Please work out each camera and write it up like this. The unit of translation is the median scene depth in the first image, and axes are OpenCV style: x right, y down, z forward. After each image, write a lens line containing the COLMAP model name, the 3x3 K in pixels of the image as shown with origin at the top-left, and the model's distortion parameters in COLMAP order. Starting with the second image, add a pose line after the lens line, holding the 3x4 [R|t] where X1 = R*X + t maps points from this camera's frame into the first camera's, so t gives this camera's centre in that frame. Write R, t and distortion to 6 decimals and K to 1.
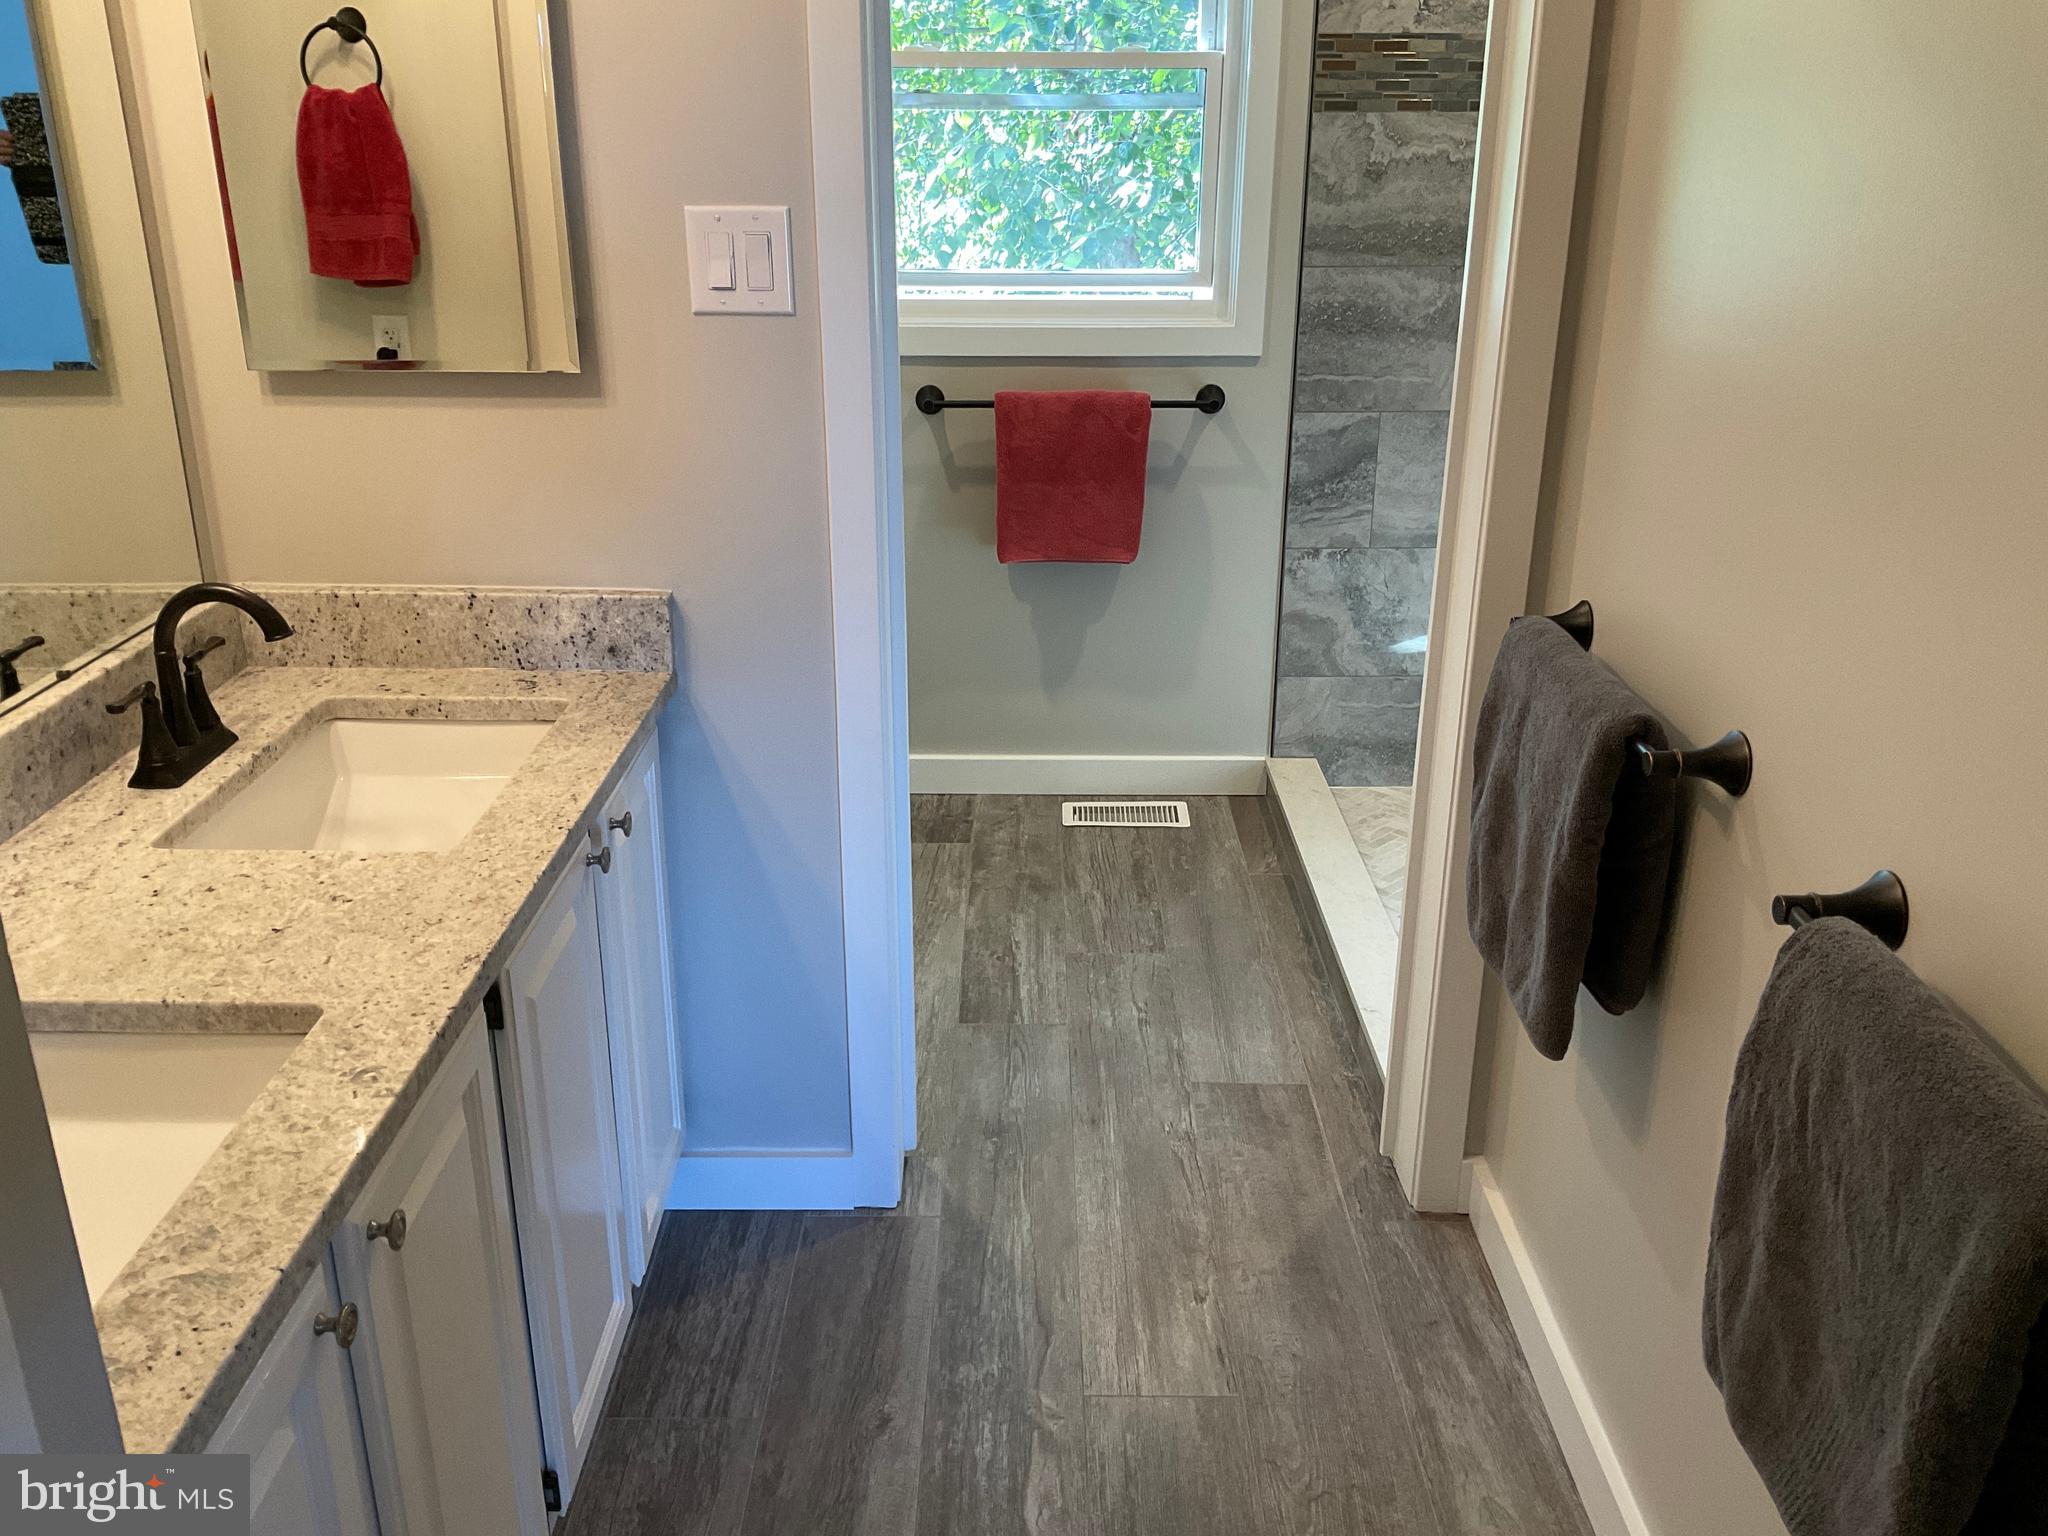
lens RADIAL K [[1755.5, 0, 1020.0], [0, 1755.5, 772.0], [0, 0, 1]] dist [0.003322, -0.005624]
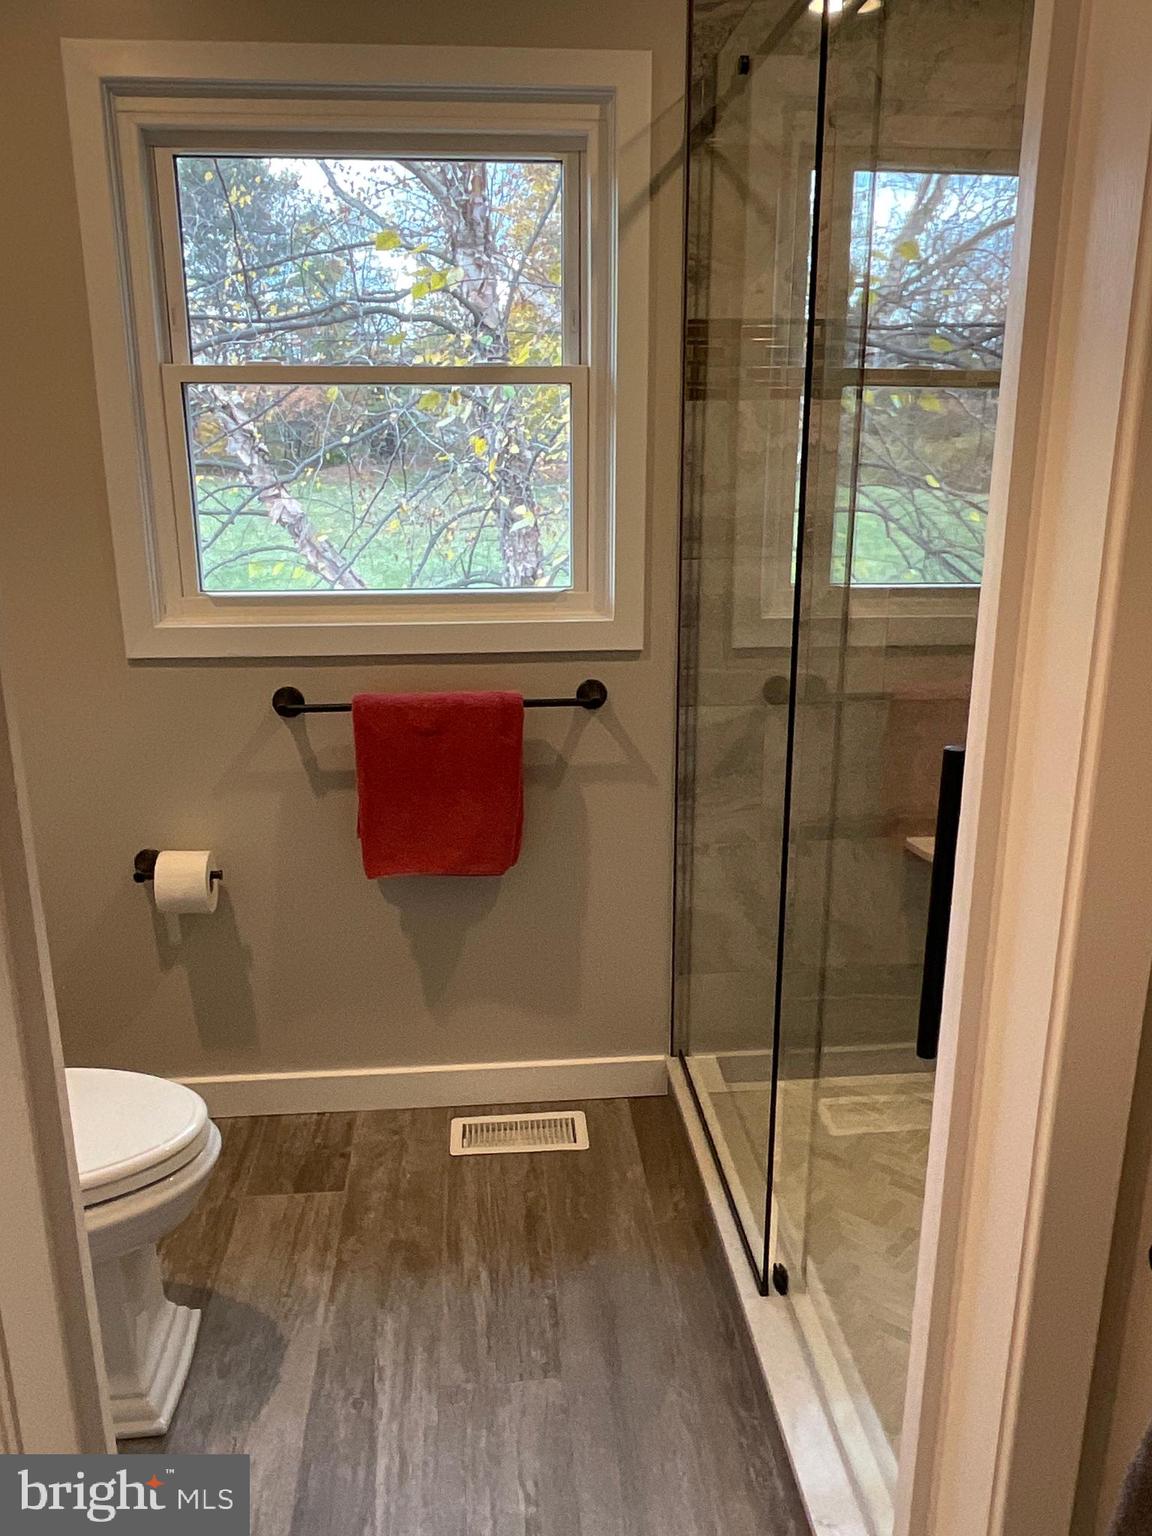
lens RADIAL K [[1221.2, 0, 577.0], [0, 1221.2, 768.3], [0, 0, 1]] dist [0.044559, -0.000679]
pose [[0.996260, -0.030834, 0.080721, 0.047699], [0.037874, 0.995471, -0.087193, -0.118521], [-0.077667, 0.089924, 0.992916, 0.363775]]
